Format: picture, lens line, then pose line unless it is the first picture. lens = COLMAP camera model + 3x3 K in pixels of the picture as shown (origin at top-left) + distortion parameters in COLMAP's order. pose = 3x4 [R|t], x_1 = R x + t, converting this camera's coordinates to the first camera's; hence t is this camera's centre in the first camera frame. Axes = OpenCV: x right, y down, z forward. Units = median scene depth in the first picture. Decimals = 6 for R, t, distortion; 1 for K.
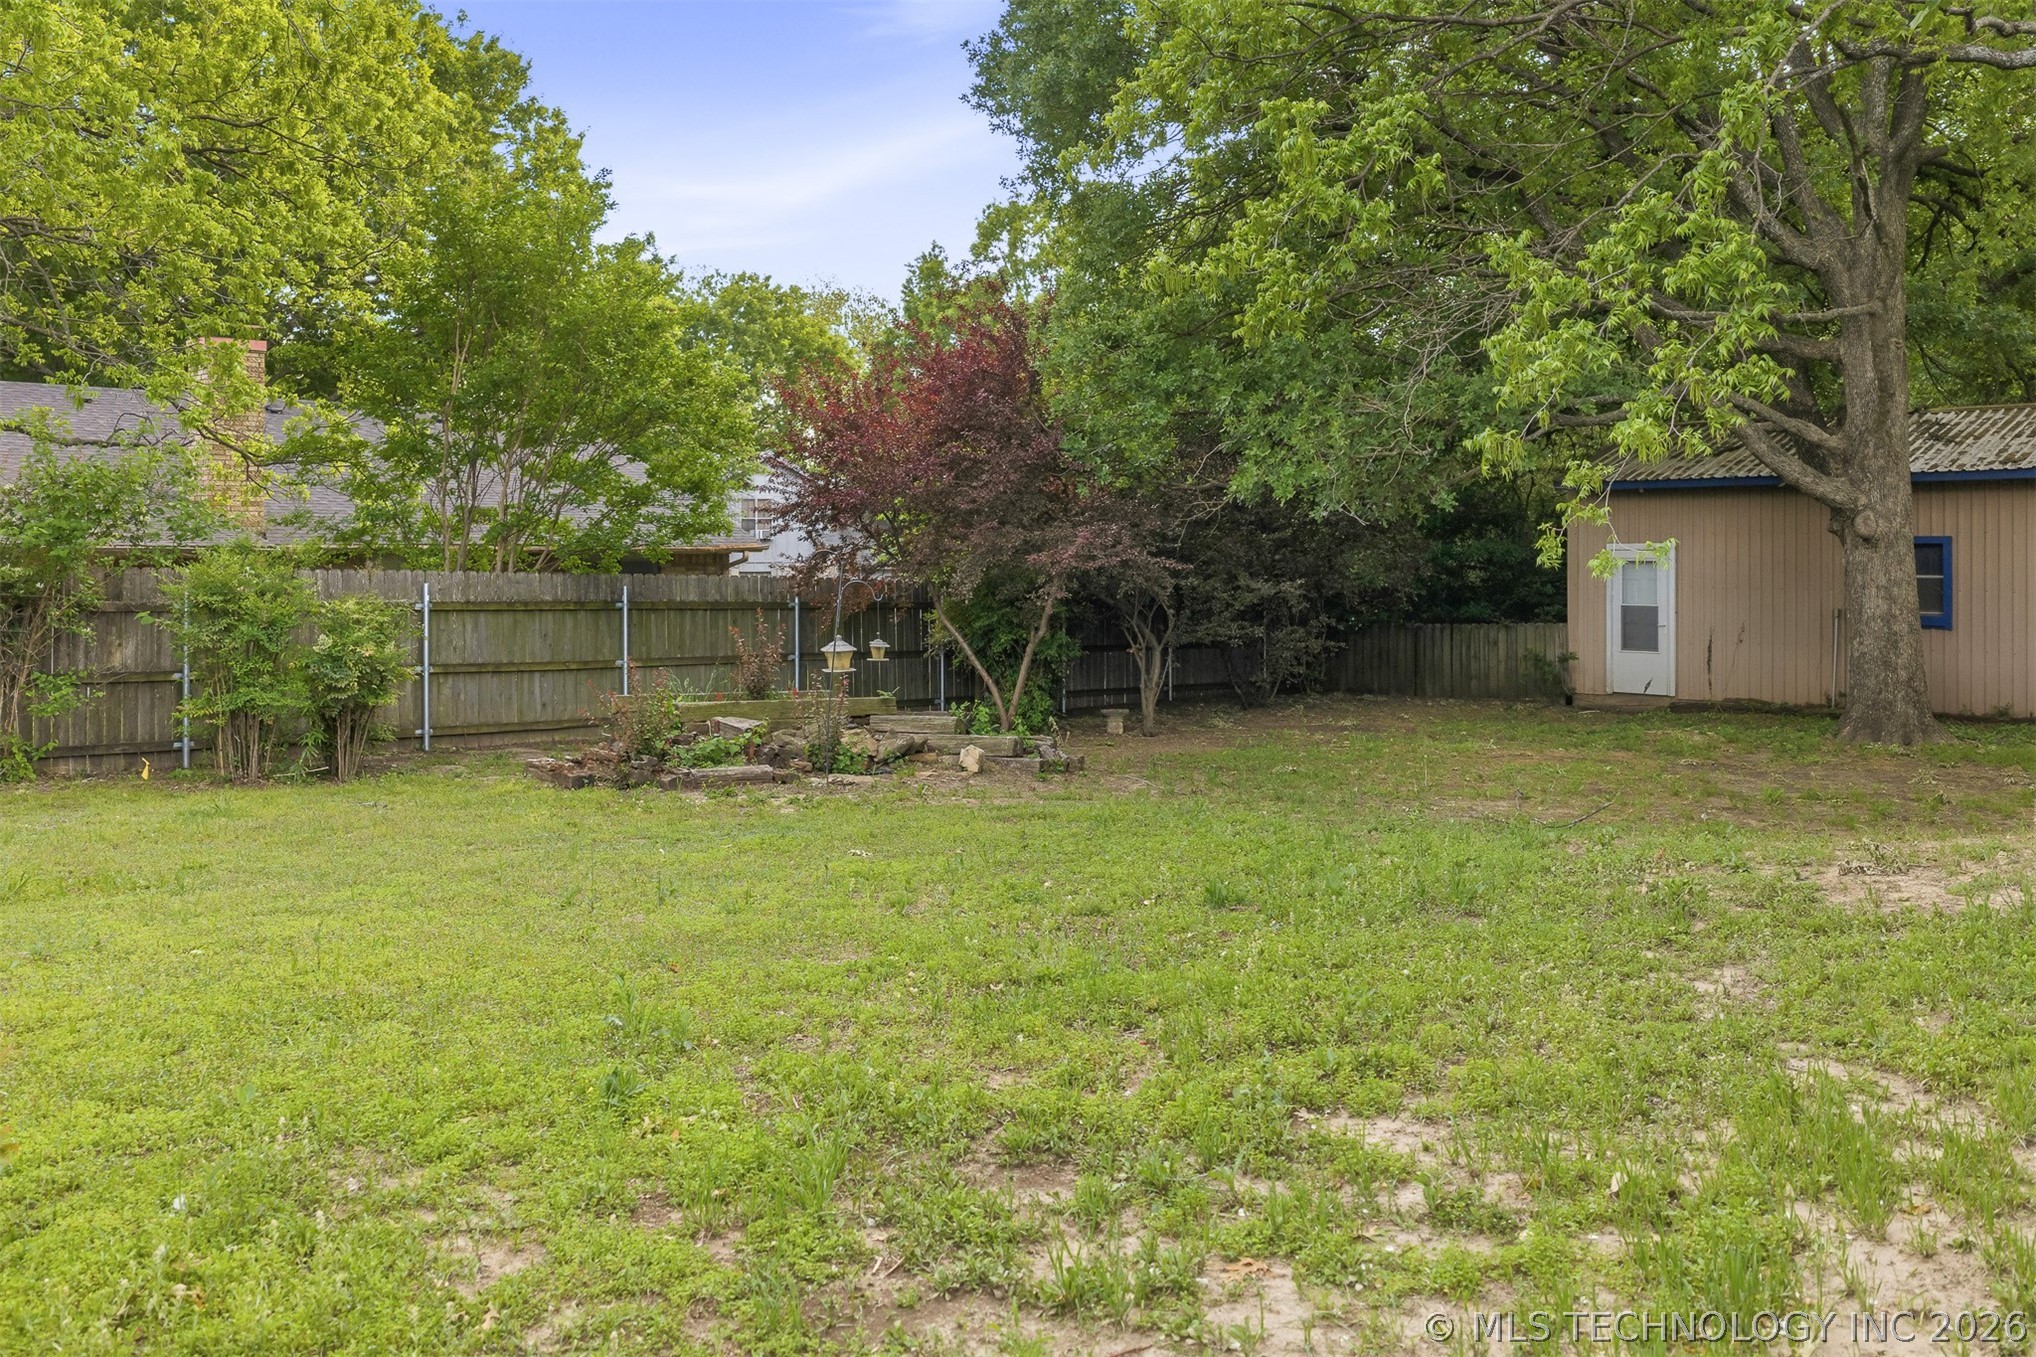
lens RADIAL K [[1696.2, 0, 1018.6], [0, 1696.2, 674.0], [0, 0, 1]] dist [0.017893, -0.034301]
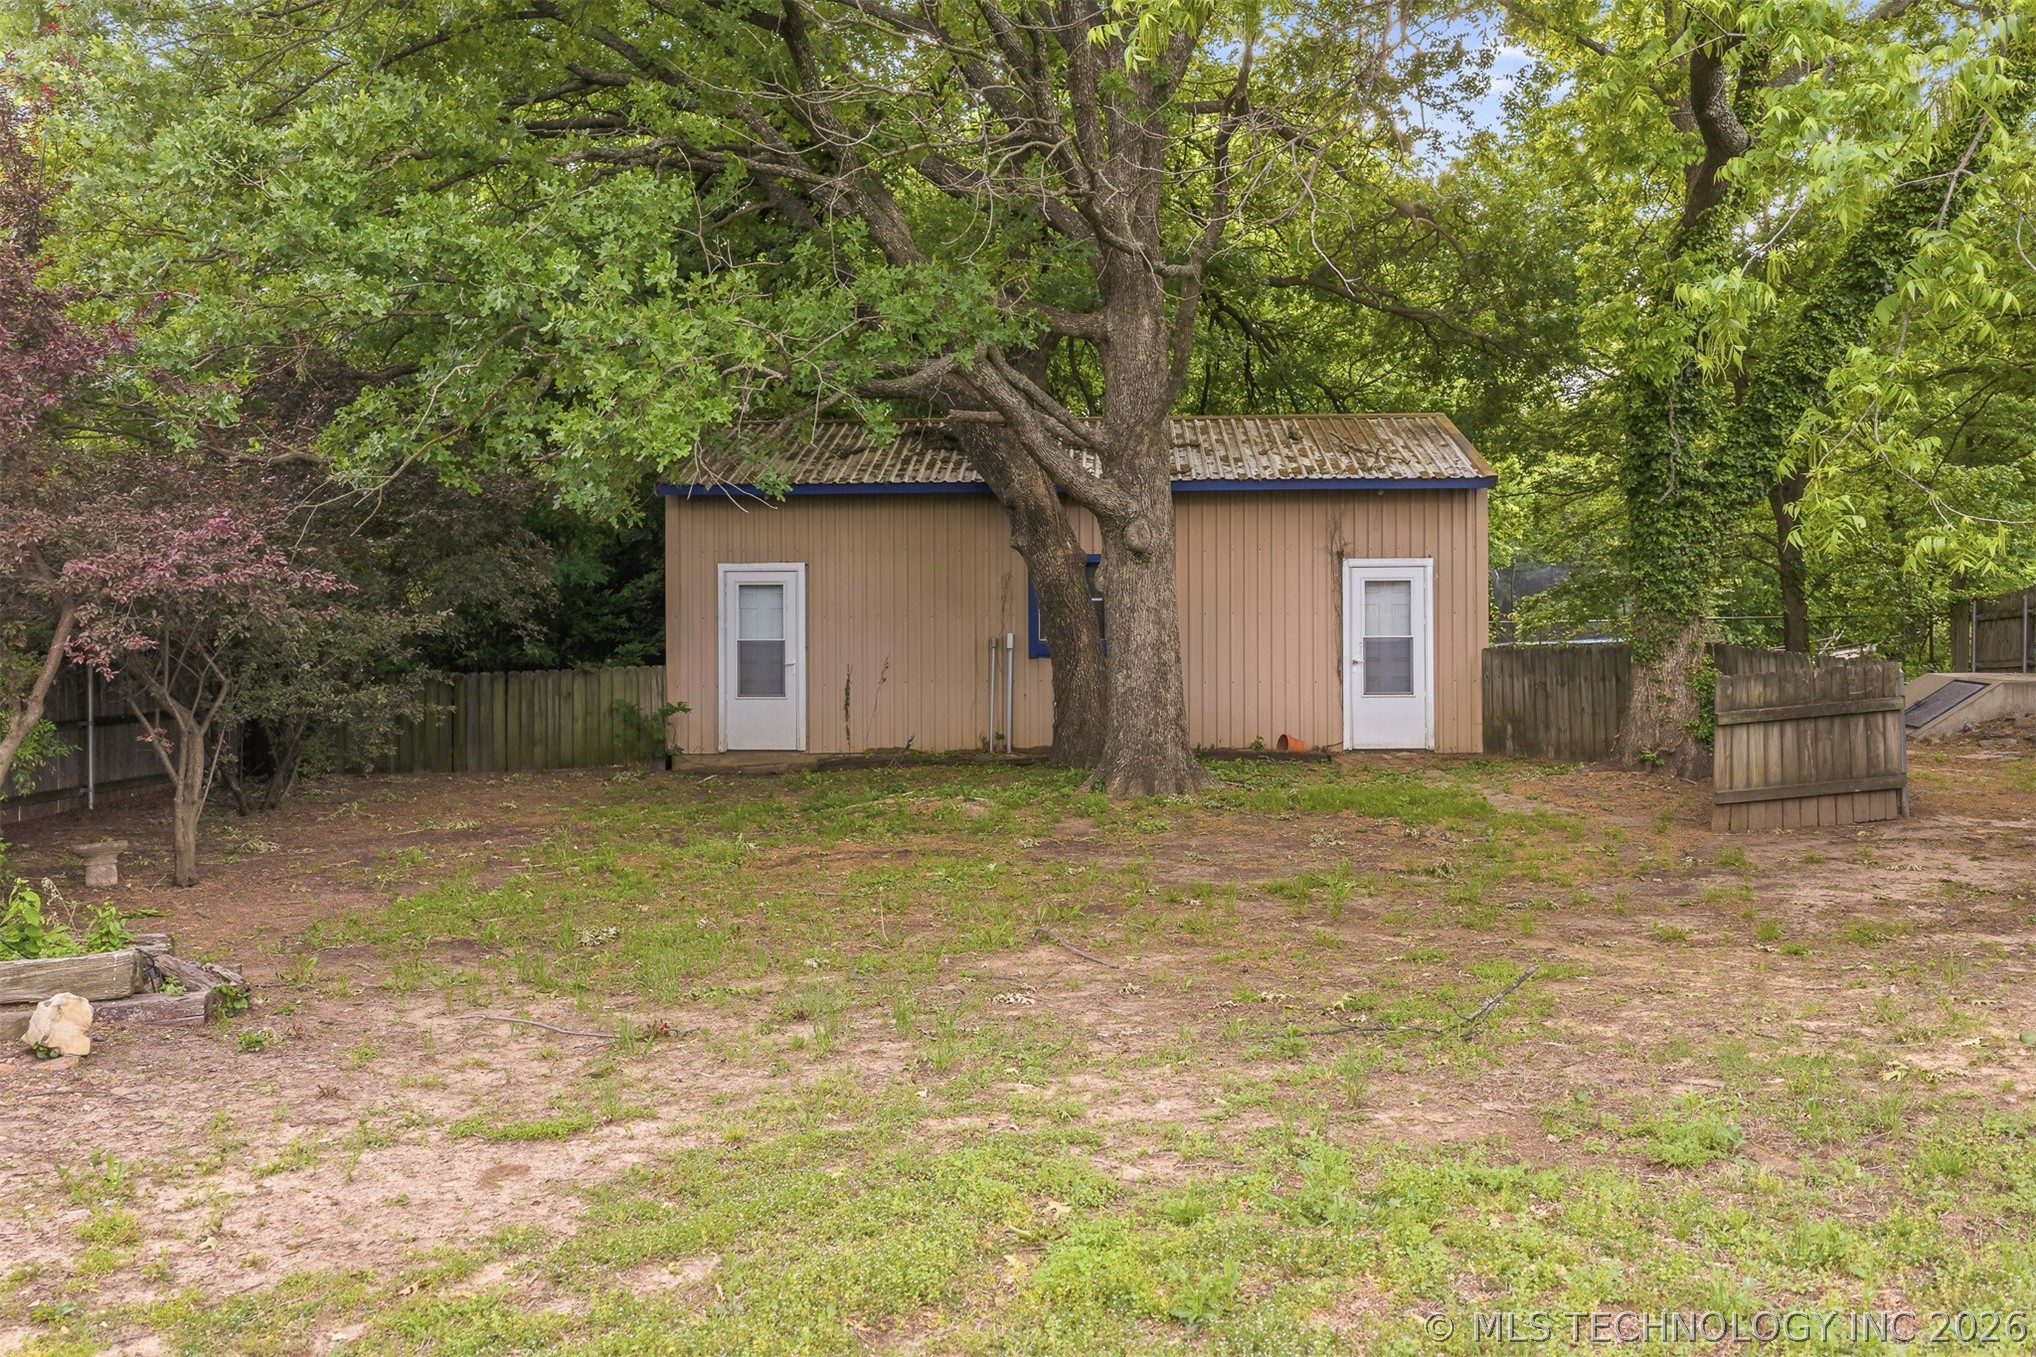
lens RADIAL K [[1696.2, 0, 995.0], [0, 1696.2, 596.5], [0, 0, 1]] dist [0.017893, -0.034301]
pose [[0.751873, -0.006662, 0.659275, -0.083225], [0.053132, 0.997309, -0.050517, -0.014663], [-0.657164, 0.073011, 0.750203, 0.323444]]
